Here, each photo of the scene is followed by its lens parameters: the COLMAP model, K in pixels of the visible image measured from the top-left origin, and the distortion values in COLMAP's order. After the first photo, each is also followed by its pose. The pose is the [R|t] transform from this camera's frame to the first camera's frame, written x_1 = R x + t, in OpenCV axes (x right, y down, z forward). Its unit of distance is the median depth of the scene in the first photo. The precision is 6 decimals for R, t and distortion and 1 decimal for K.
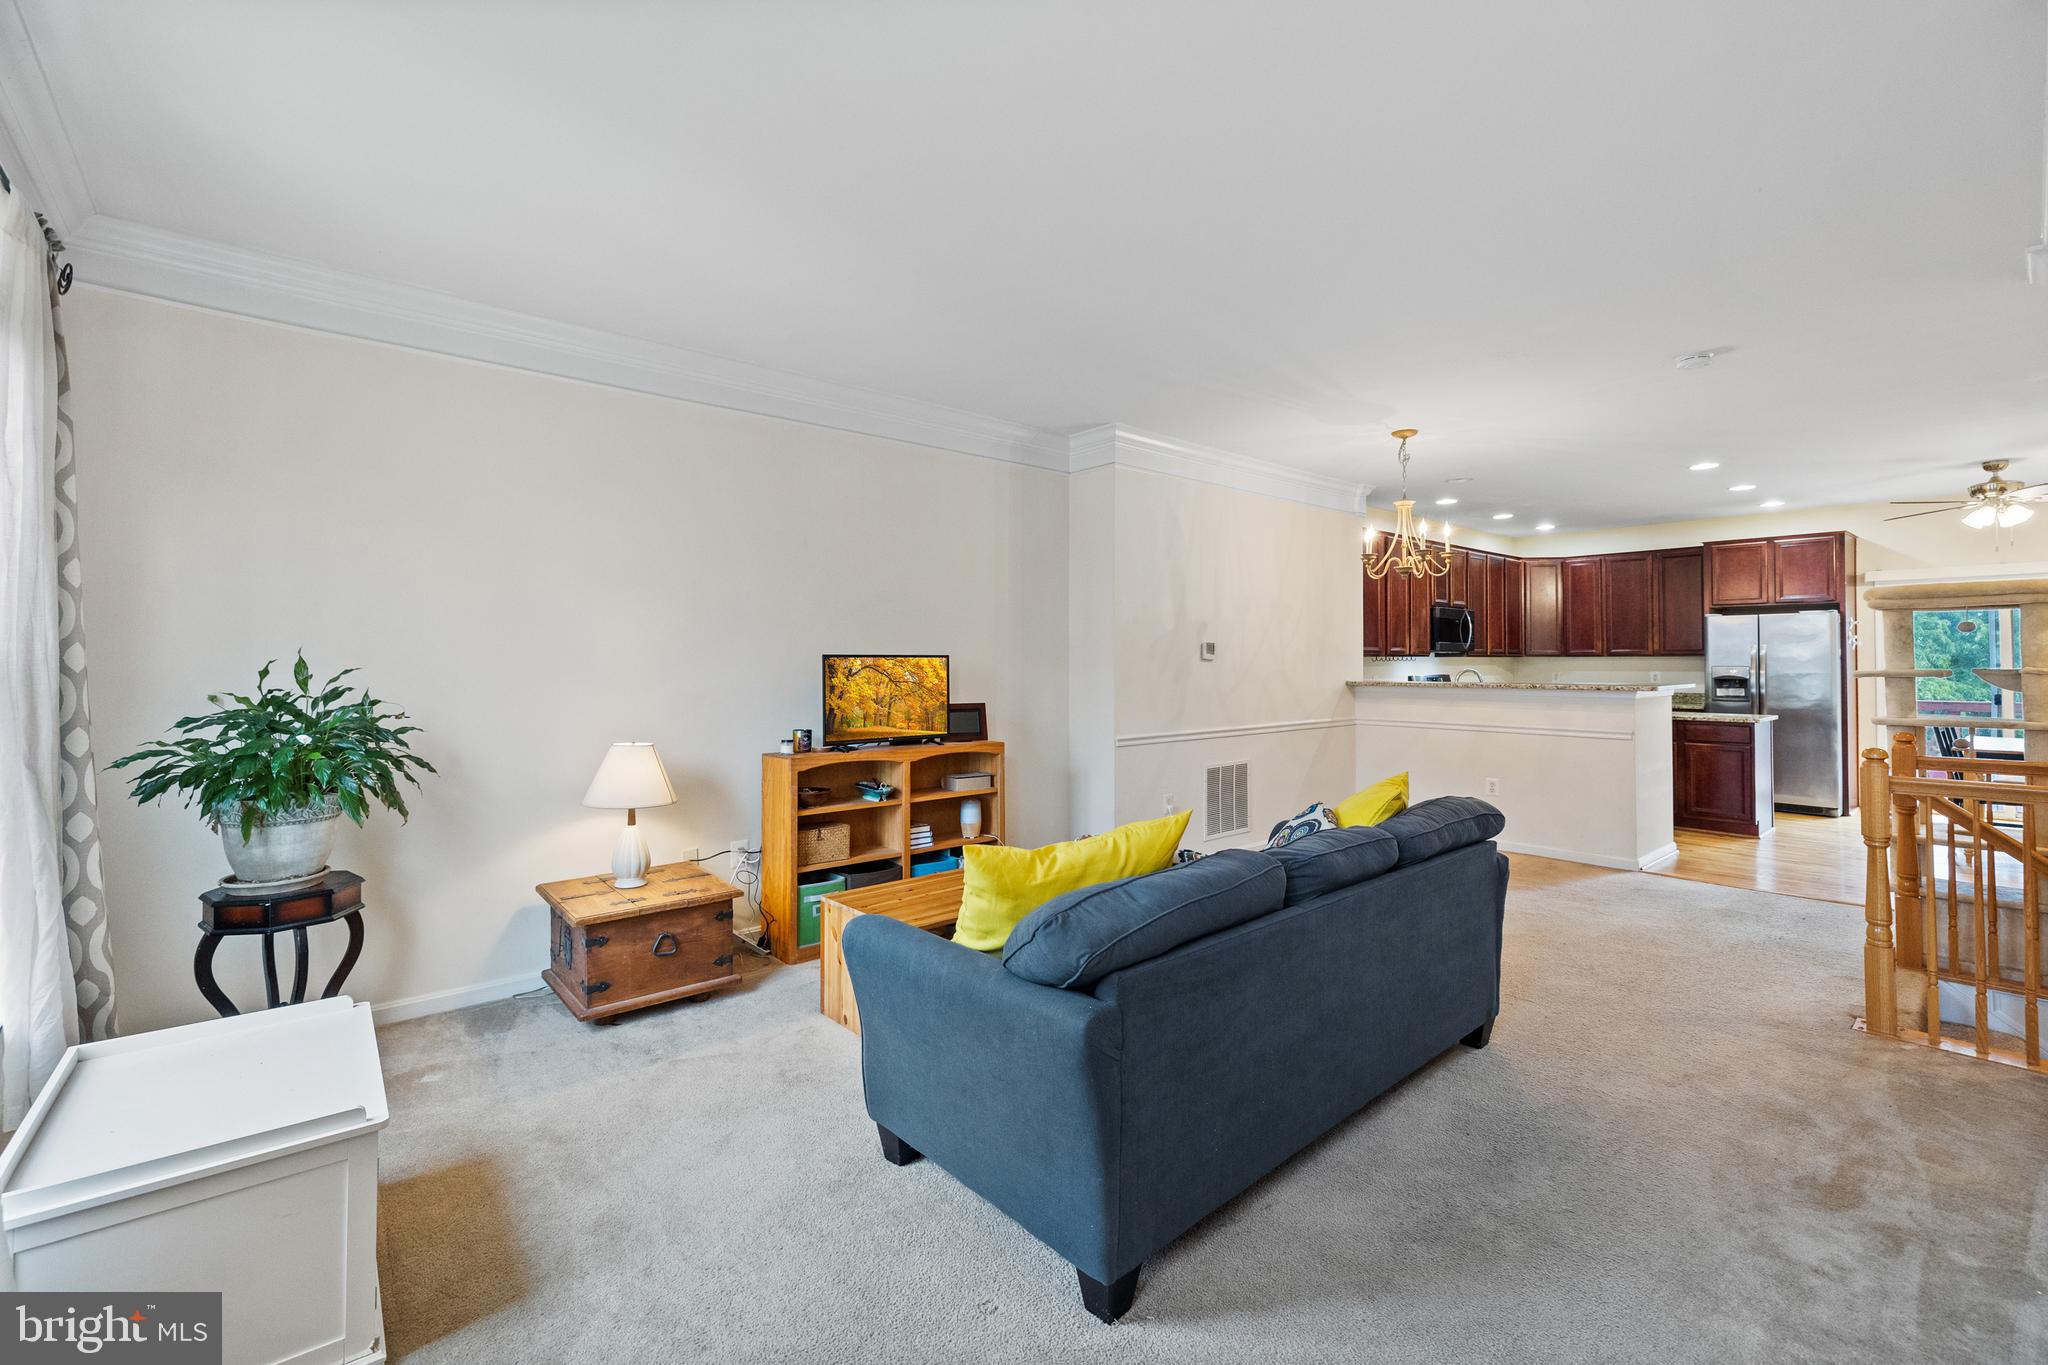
lens RADIAL K [[887.6, 0, 1037.6], [0, 887.6, 645.5], [0, 0, 1]] dist [0.000543, 0.000971]
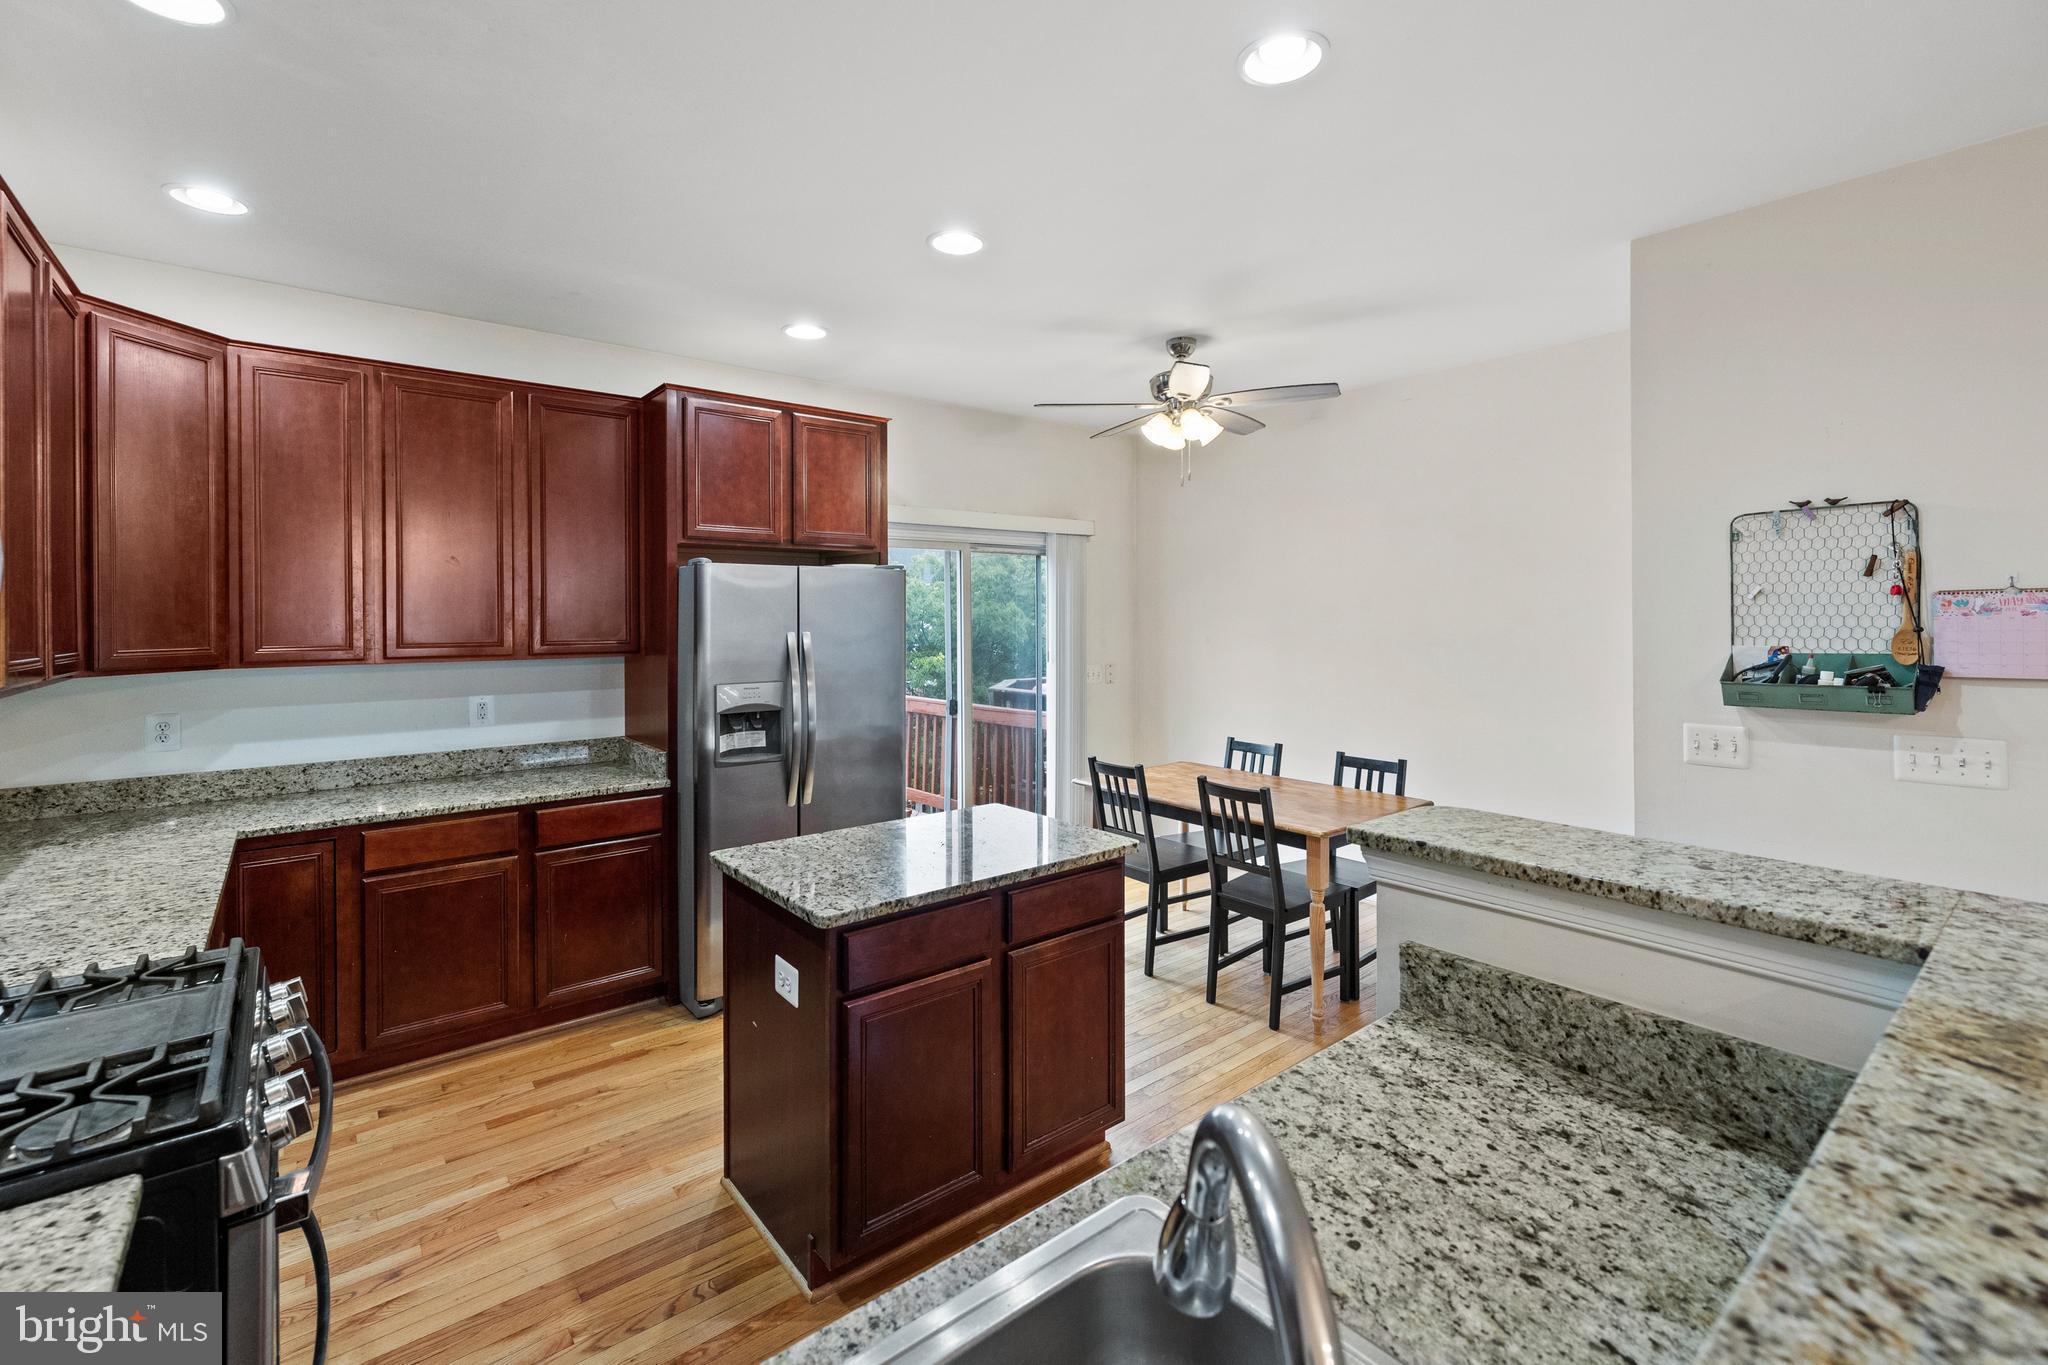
lens RADIAL K [[887.6, 0, 1011.8], [0, 887.6, 616.0], [0, 0, 1]] dist [0.000543, 0.000971]
pose [[0.051822, 0.001268, 0.998656, 0.365728], [-0.012289, 0.999924, -0.000632, -0.010067], [-0.998581, -0.012240, 0.051834, 0.870373]]
